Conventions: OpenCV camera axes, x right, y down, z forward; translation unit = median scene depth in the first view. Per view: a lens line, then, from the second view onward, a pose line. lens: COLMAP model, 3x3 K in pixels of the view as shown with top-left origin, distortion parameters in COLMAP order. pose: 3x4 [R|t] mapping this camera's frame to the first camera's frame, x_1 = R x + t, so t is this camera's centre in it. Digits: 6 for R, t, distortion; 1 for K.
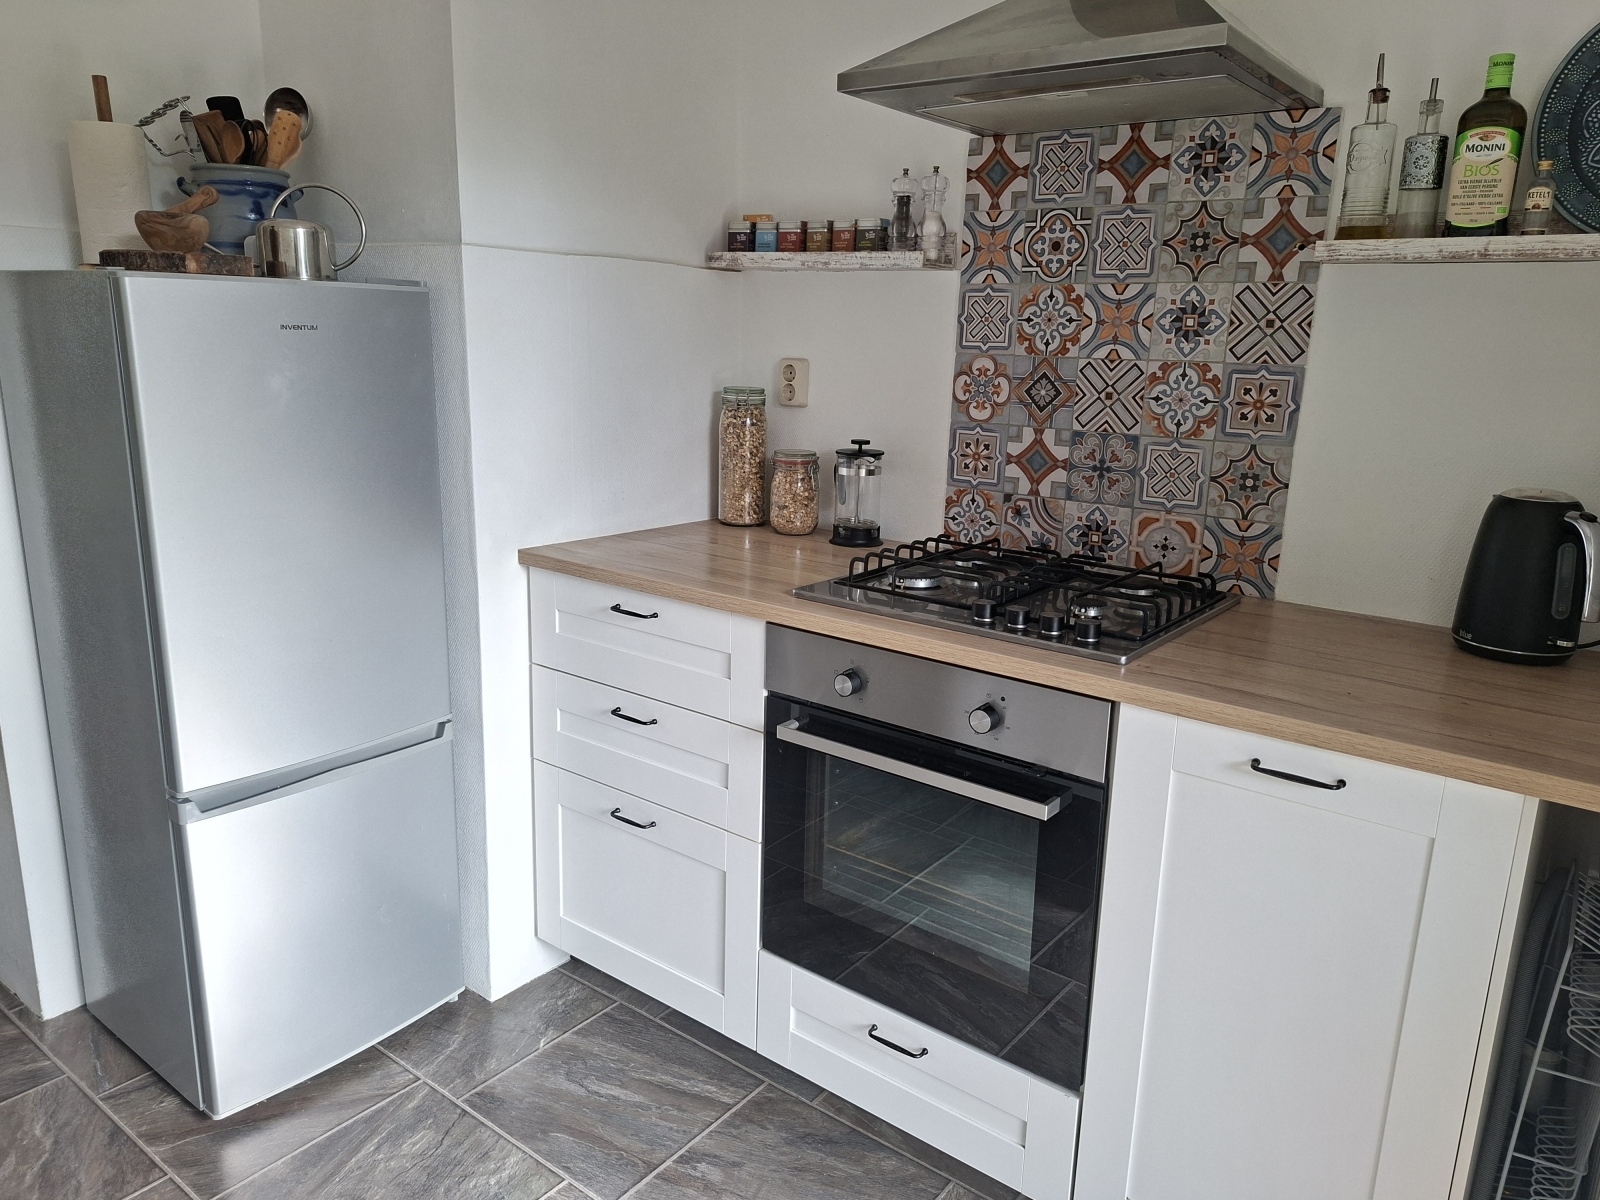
lens RADIAL K [[1119.1, 0, 809.0], [0, 1119.1, 591.1], [0, 0, 1]] dist [0.082310, -0.088155]
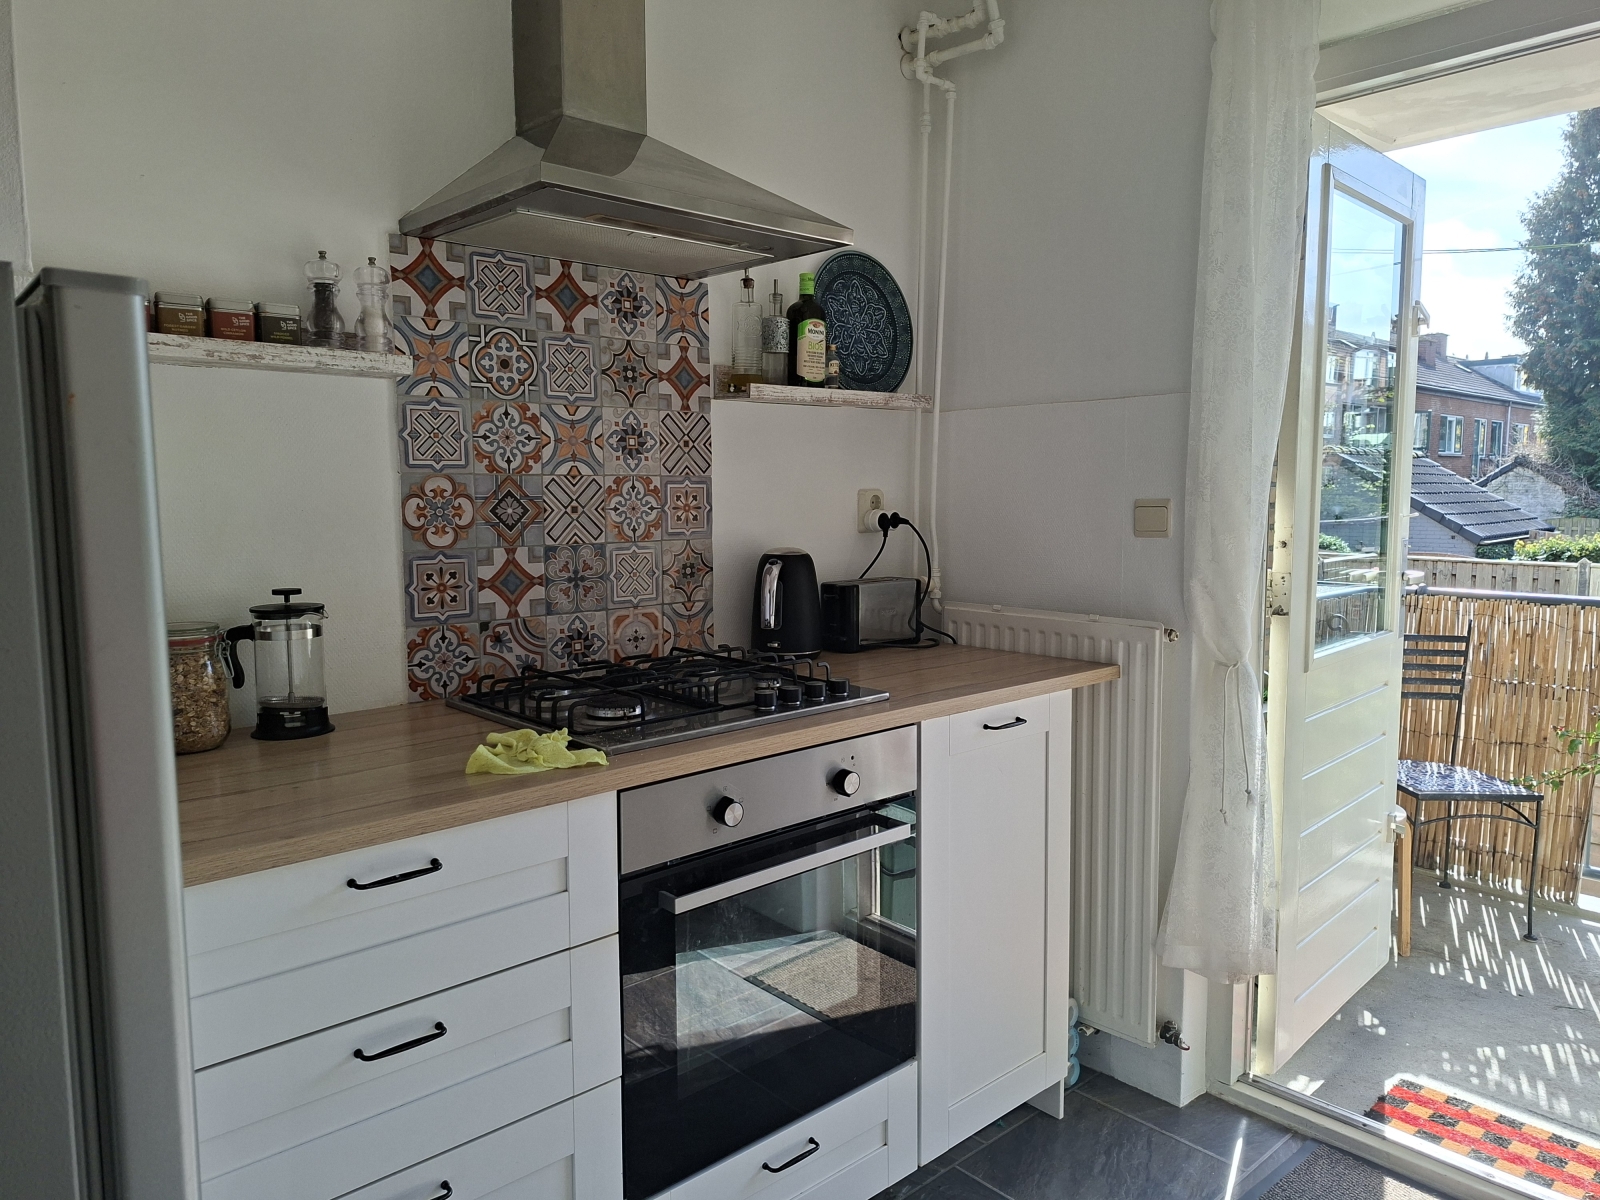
lens RADIAL K [[1119.1, 0, 811.9], [0, 1119.1, 597.3], [0, 0, 1]] dist [0.082310, -0.088155]
pose [[0.173495, -0.132552, 0.975874, -0.725397], [0.227054, 0.969590, 0.091332, -0.139521], [-0.958304, 0.205730, 0.198316, 0.598932]]
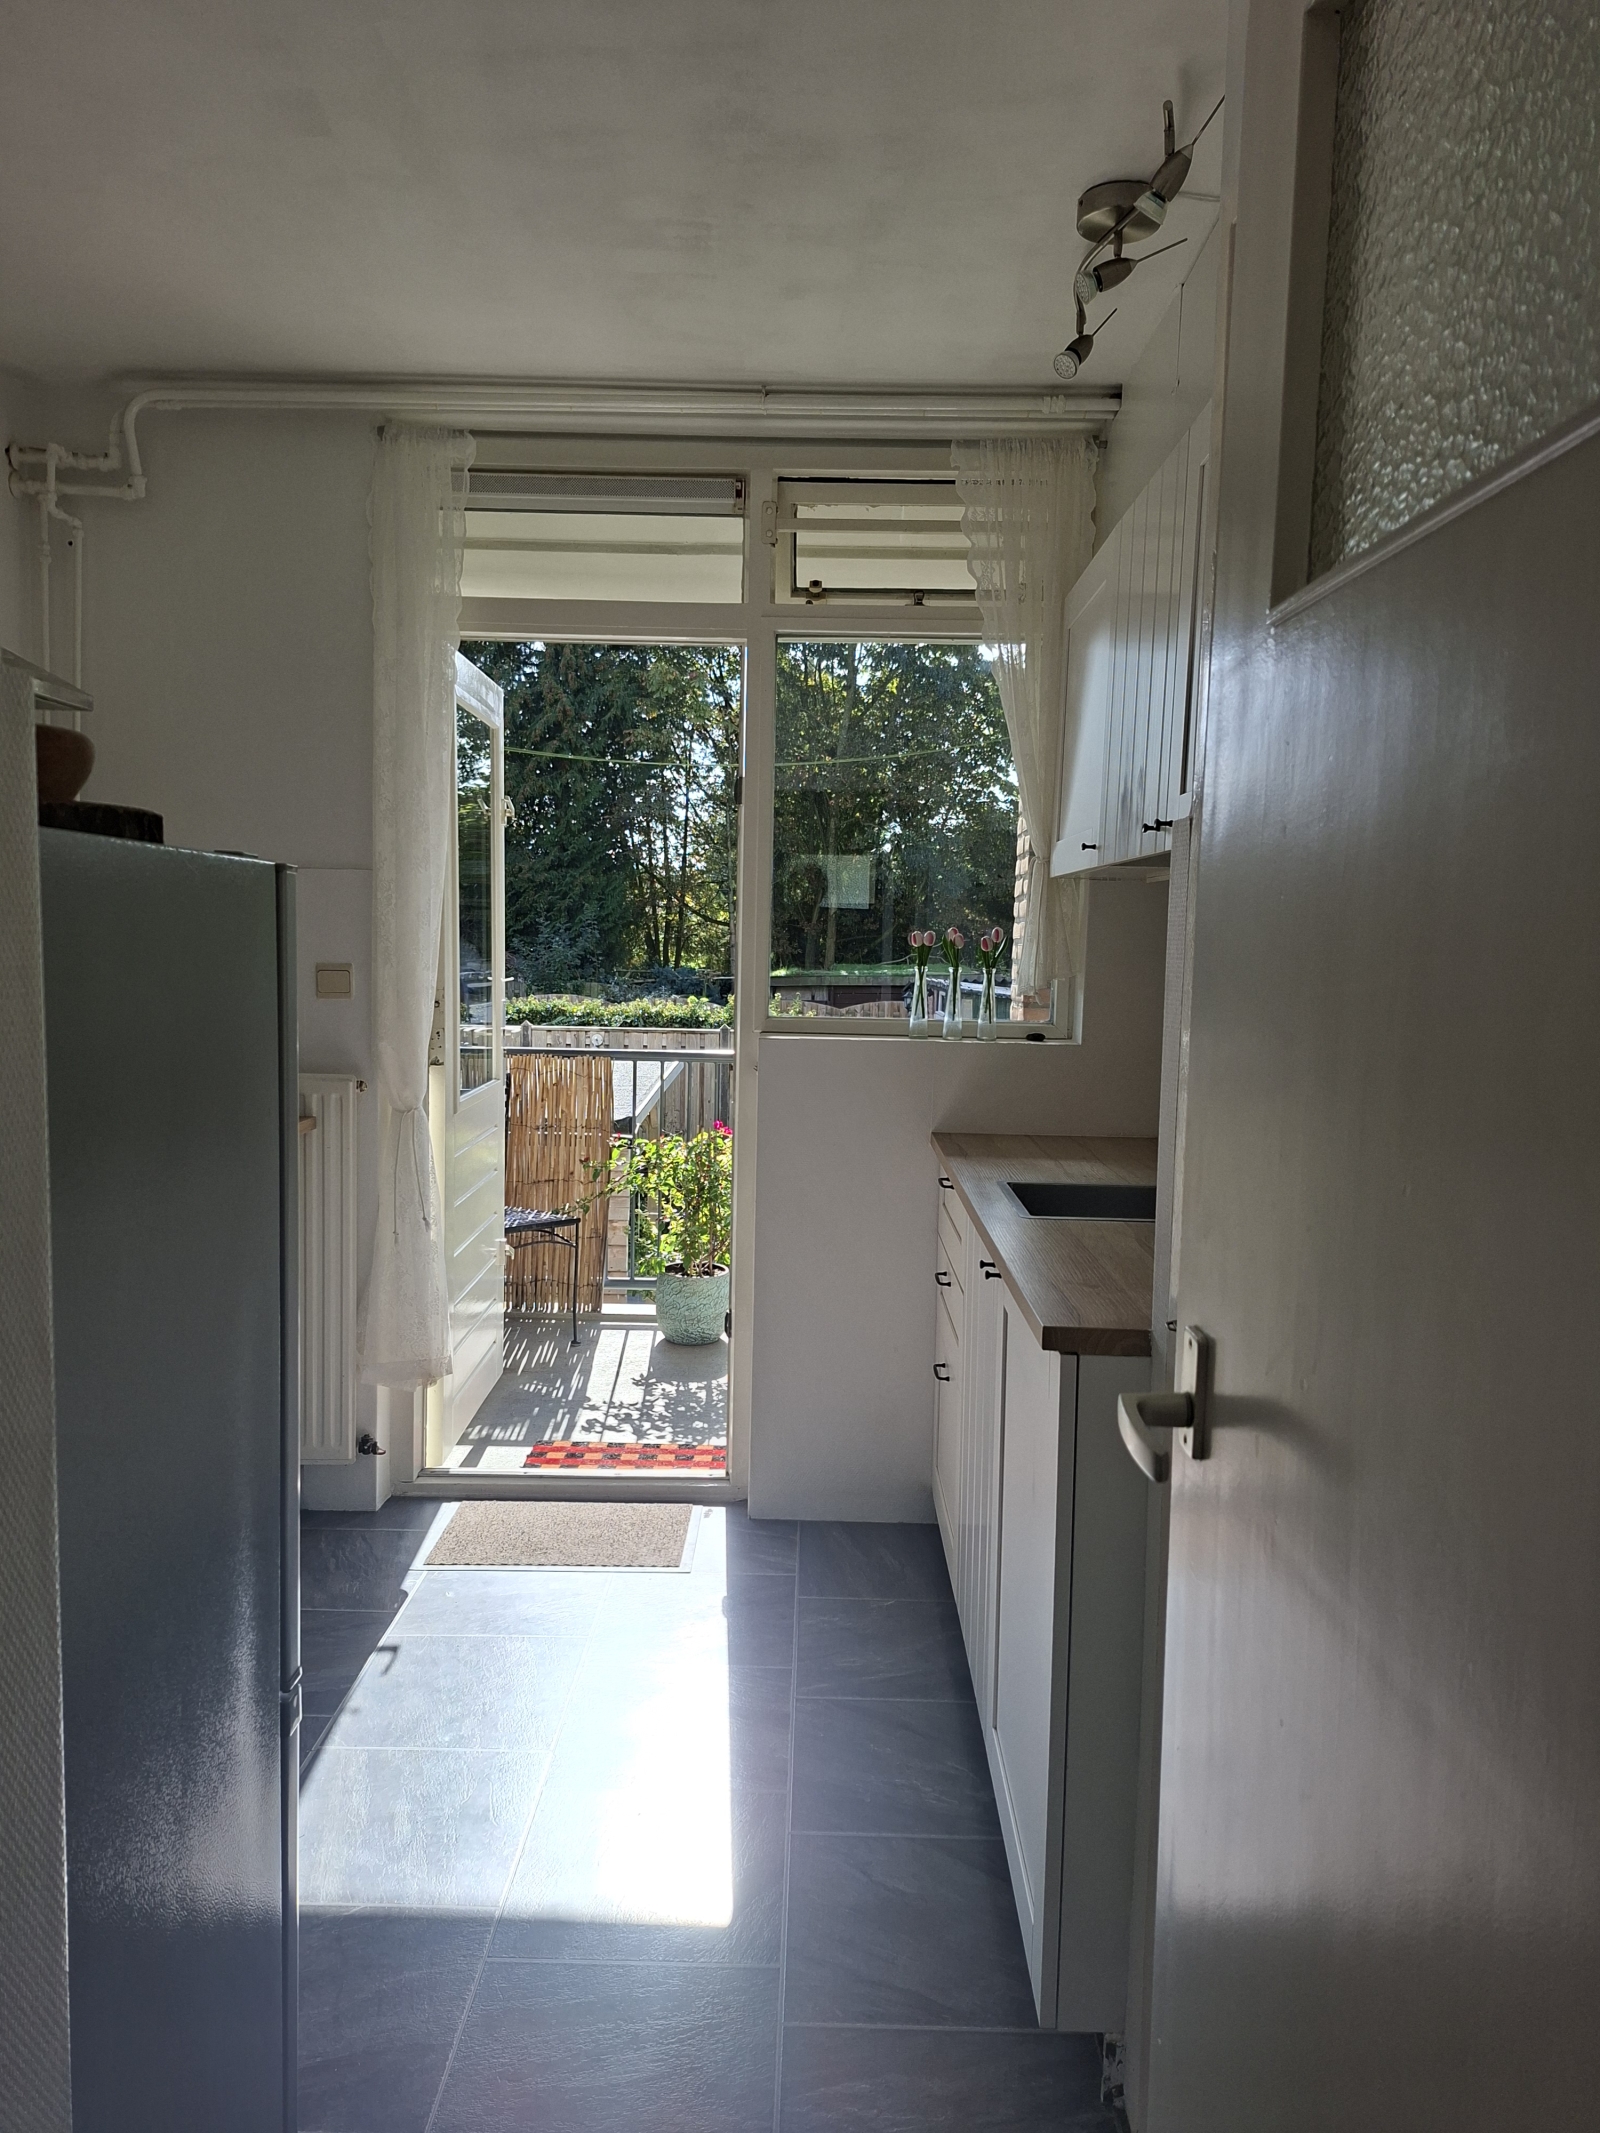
lens RADIAL K [[1491.9, 0, 804.4], [0, 1491.9, 1077.9], [0, 0, 1]] dist [0.082310, -0.088155]
pose [[-0.590452, -0.118725, 0.798292, -1.204761], [0.135895, 0.960373, 0.243344, -0.269346], [-0.795549, 0.252167, -0.550920, 1.018289]]
